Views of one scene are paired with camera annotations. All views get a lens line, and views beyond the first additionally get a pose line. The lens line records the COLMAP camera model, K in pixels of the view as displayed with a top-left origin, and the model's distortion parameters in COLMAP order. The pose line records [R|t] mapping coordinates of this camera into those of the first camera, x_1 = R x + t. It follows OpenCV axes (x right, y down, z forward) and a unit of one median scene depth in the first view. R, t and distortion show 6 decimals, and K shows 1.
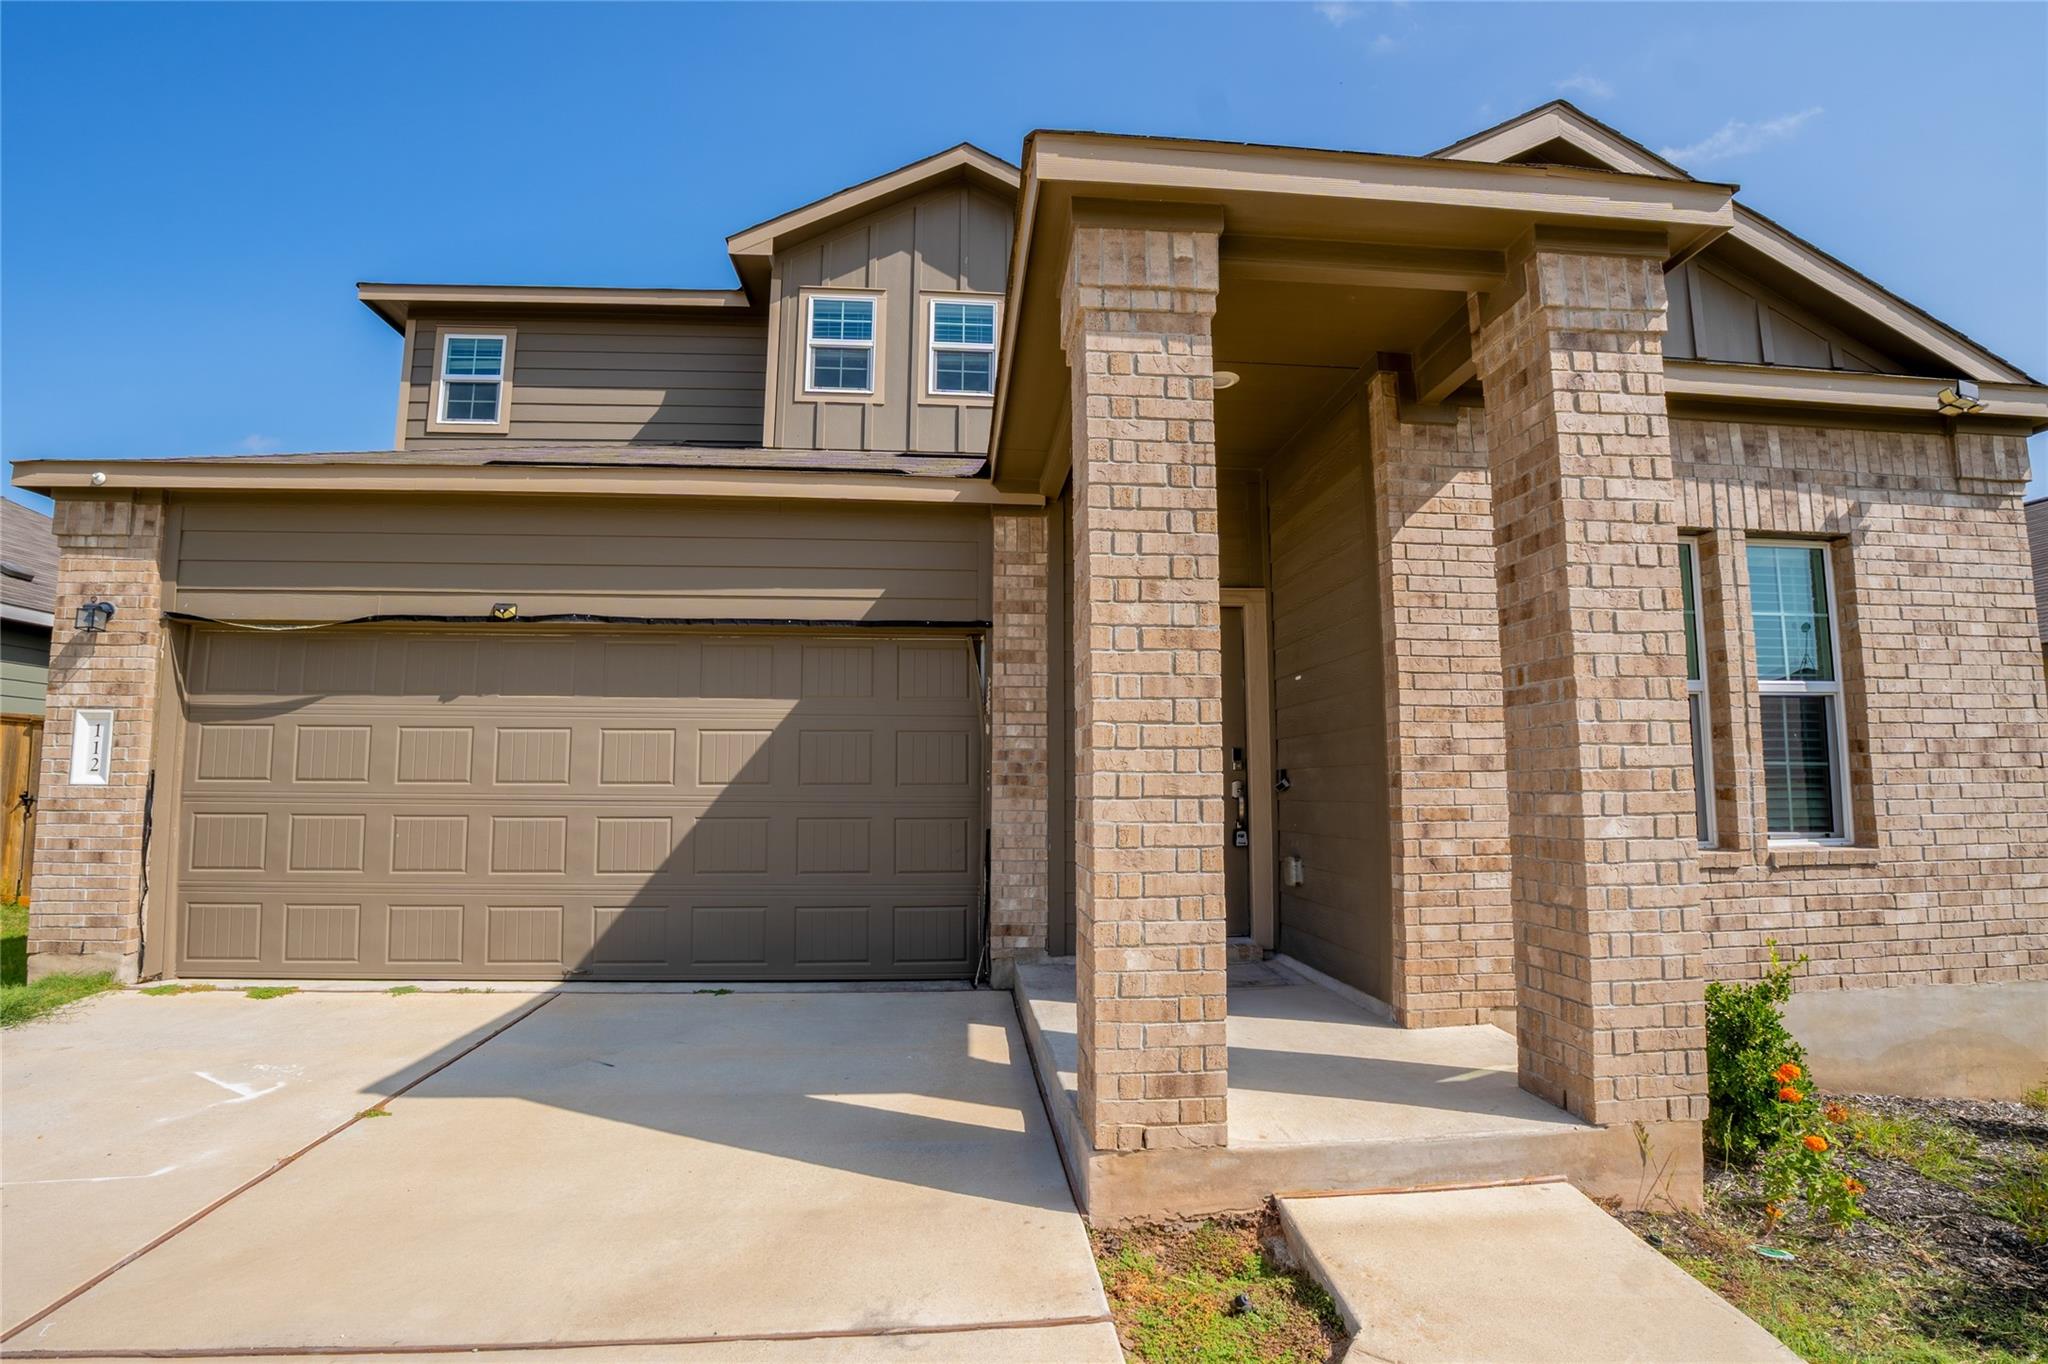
lens RADIAL K [[901.5, 0, 1020.4], [0, 901.5, 689.5], [0, 0, 1]] dist [-0.064905, 0.012503]
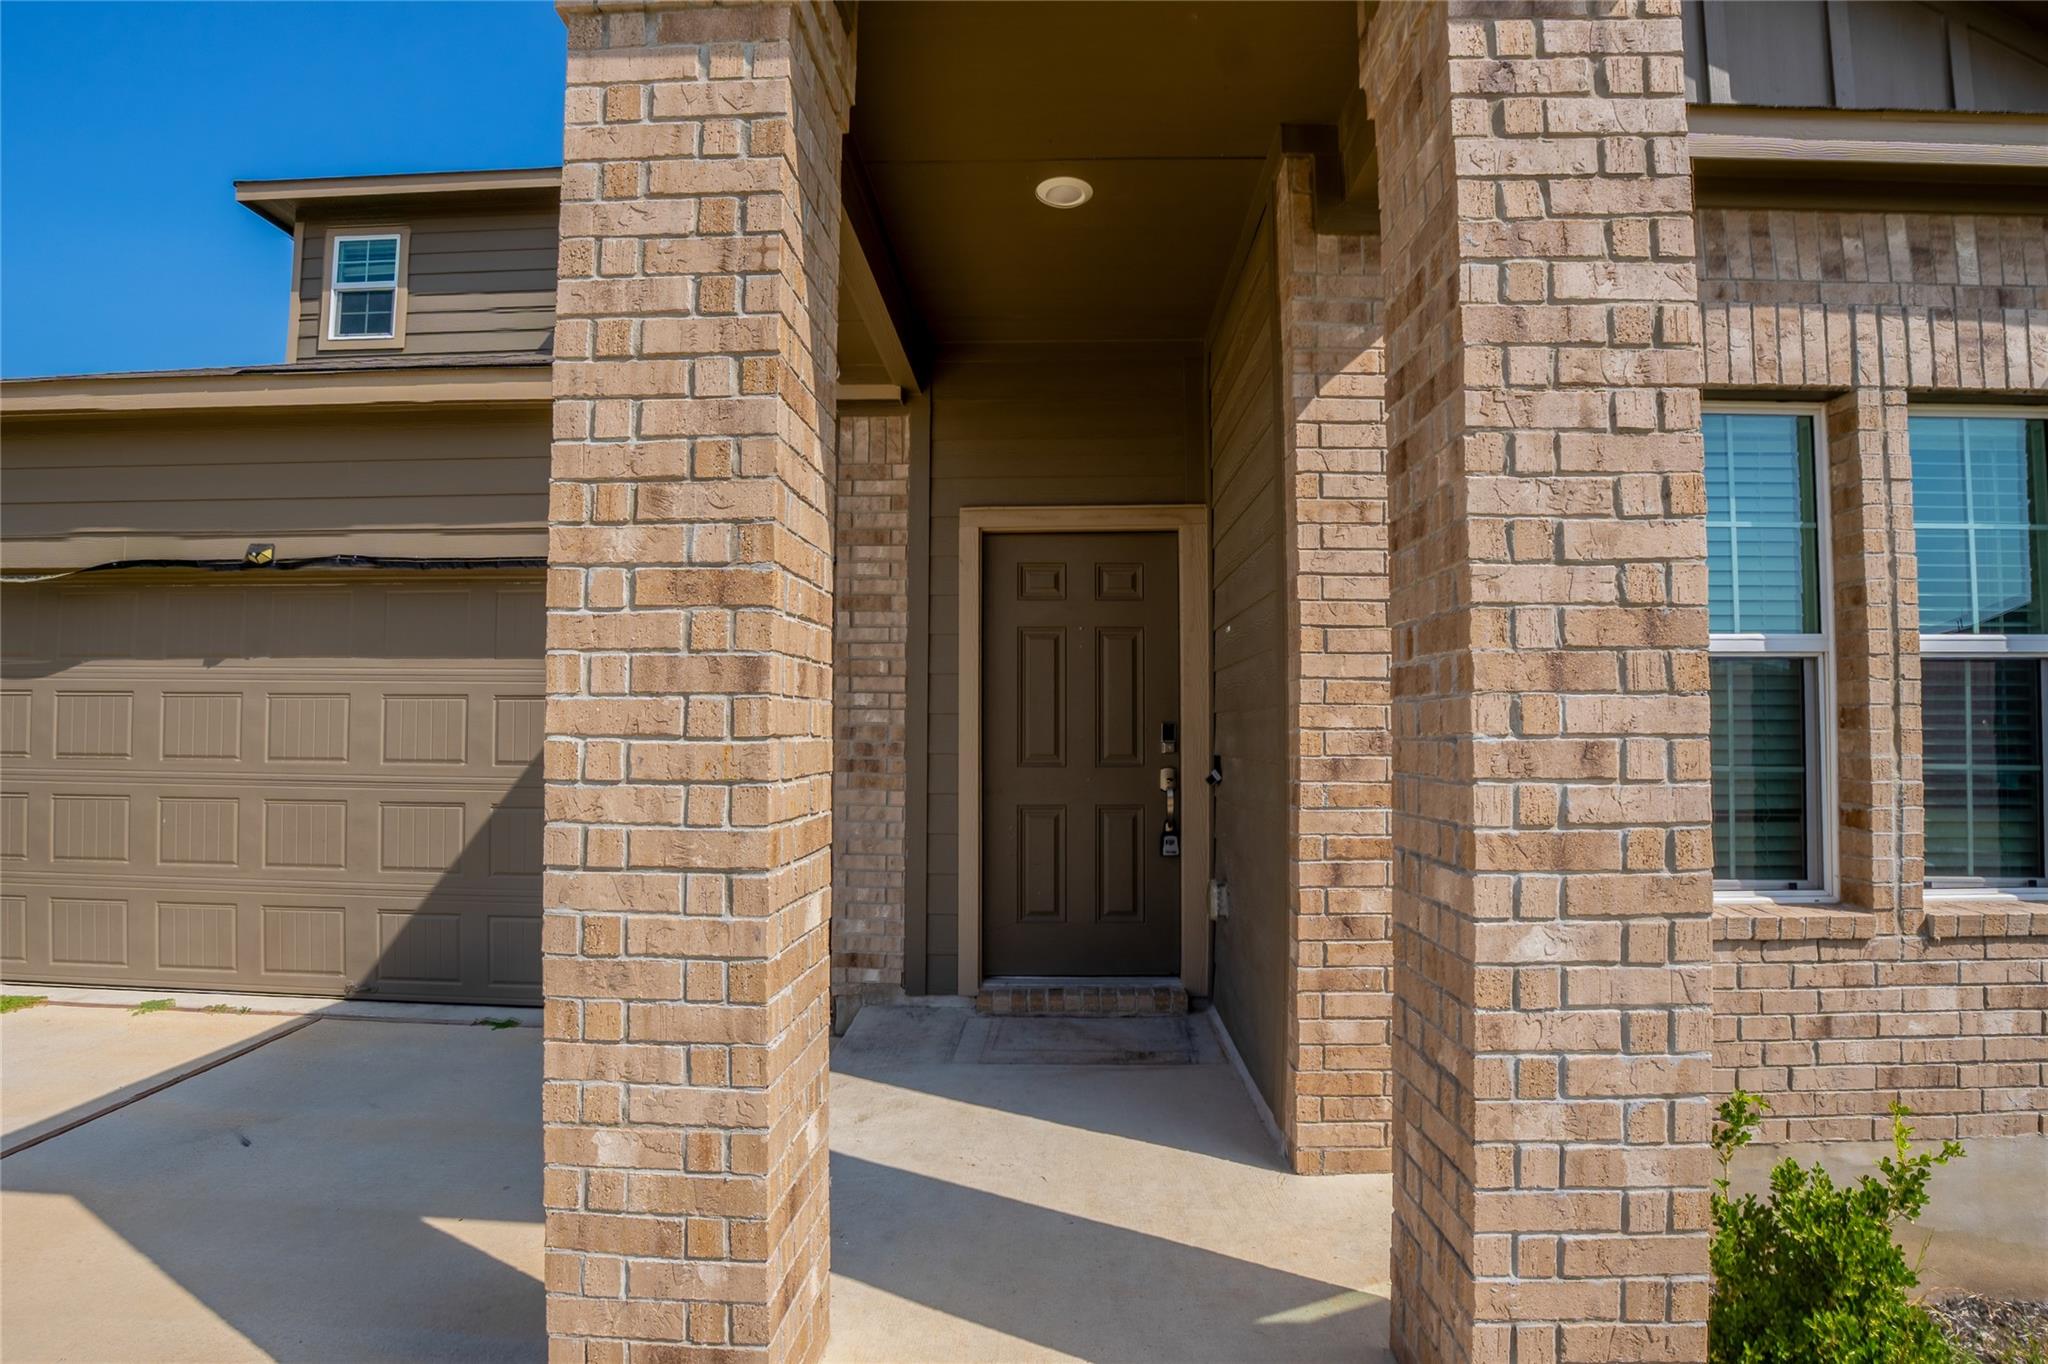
lens RADIAL K [[968.5, 0, 1024.0], [0, 968.5, 682.0], [0, 0, 1]] dist [-0.065174, 0.012556]
pose [[0.994056, -0.001868, -0.108855, 0.311497], [0.008170, 0.998313, 0.057478, -0.021488], [0.108564, -0.058026, 0.992394, 0.300311]]
